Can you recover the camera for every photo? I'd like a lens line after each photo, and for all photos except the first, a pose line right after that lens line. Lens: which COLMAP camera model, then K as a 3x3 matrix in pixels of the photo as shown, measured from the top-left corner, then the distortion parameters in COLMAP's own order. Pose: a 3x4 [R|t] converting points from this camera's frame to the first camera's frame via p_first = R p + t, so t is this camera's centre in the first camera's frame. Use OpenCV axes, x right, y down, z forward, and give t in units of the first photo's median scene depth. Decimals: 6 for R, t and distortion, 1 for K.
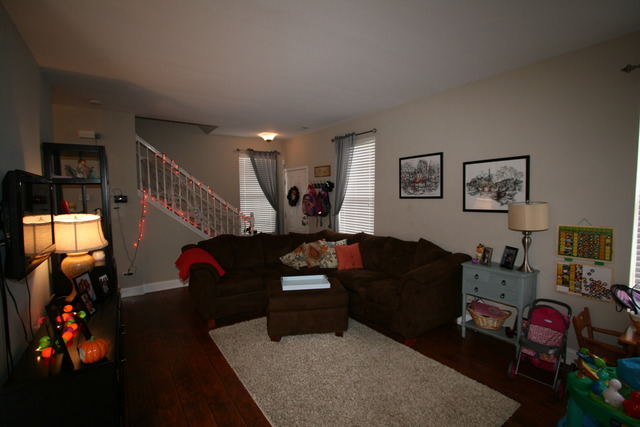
lens RADIAL K [[297.9, 0, 319.1], [0, 297.9, 210.7], [0, 0, 1]] dist [-0.018517, 0.000942]
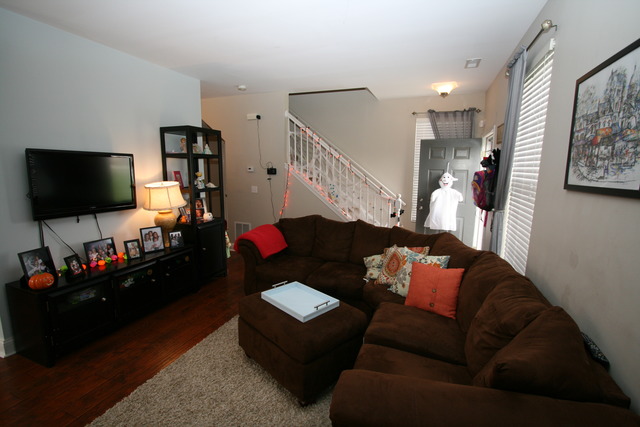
lens RADIAL K [[297.9, 0, 319.3], [0, 297.9, 216.0], [0, 0, 1]] dist [-0.018517, 0.000942]
pose [[0.564278, 0.146847, -0.812420, 0.374243], [-0.065391, 0.988912, 0.133329, -0.033101], [0.822991, -0.022110, 0.567623, 0.478024]]
